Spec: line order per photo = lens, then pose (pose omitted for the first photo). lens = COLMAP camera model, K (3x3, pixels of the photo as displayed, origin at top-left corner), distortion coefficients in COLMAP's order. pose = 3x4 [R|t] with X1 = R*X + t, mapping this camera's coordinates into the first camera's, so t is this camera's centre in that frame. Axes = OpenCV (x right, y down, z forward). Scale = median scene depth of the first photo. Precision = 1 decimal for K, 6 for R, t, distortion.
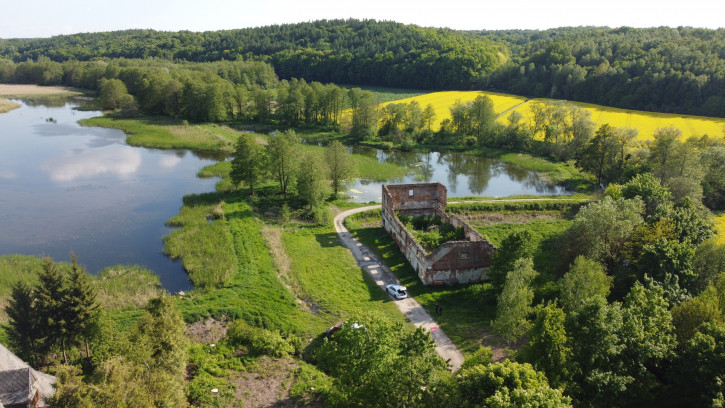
lens RADIAL K [[548.1, 0, 357.0], [0, 548.1, 212.5], [0, 0, 1]] dist [-0.003497, -0.002234]
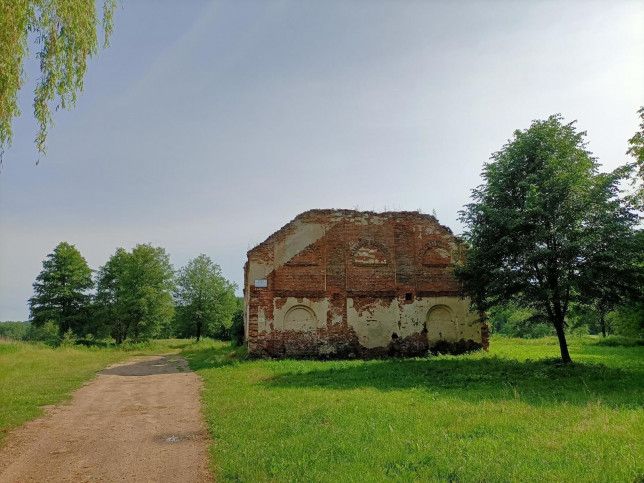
lens RADIAL K [[488.5, 0, 321.5], [0, 488.5, 240.5], [0, 0, 1]] dist [0.036007, 0.001454]
pose [[0.999844, -0.017429, -0.002998, 0.108278], [0.013892, 0.878909, -0.476788, 0.137318], [0.010945, 0.476672, 0.879013, 0.472195]]
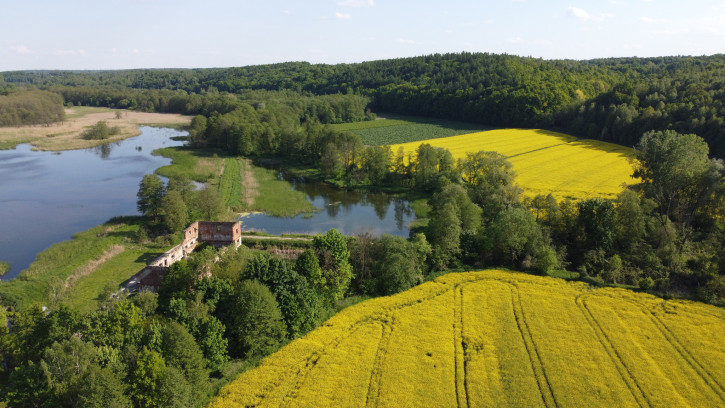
lens RADIAL K [[548.1, 0, 358.3], [0, 548.1, 208.2], [0, 0, 1]] dist [-0.003497, -0.002234]
pose [[0.949692, 0.066893, -0.305958, 0.719797], [-0.080766, 0.996190, -0.032896, -0.060610], [0.302592, 0.055952, 0.951477, -0.133615]]
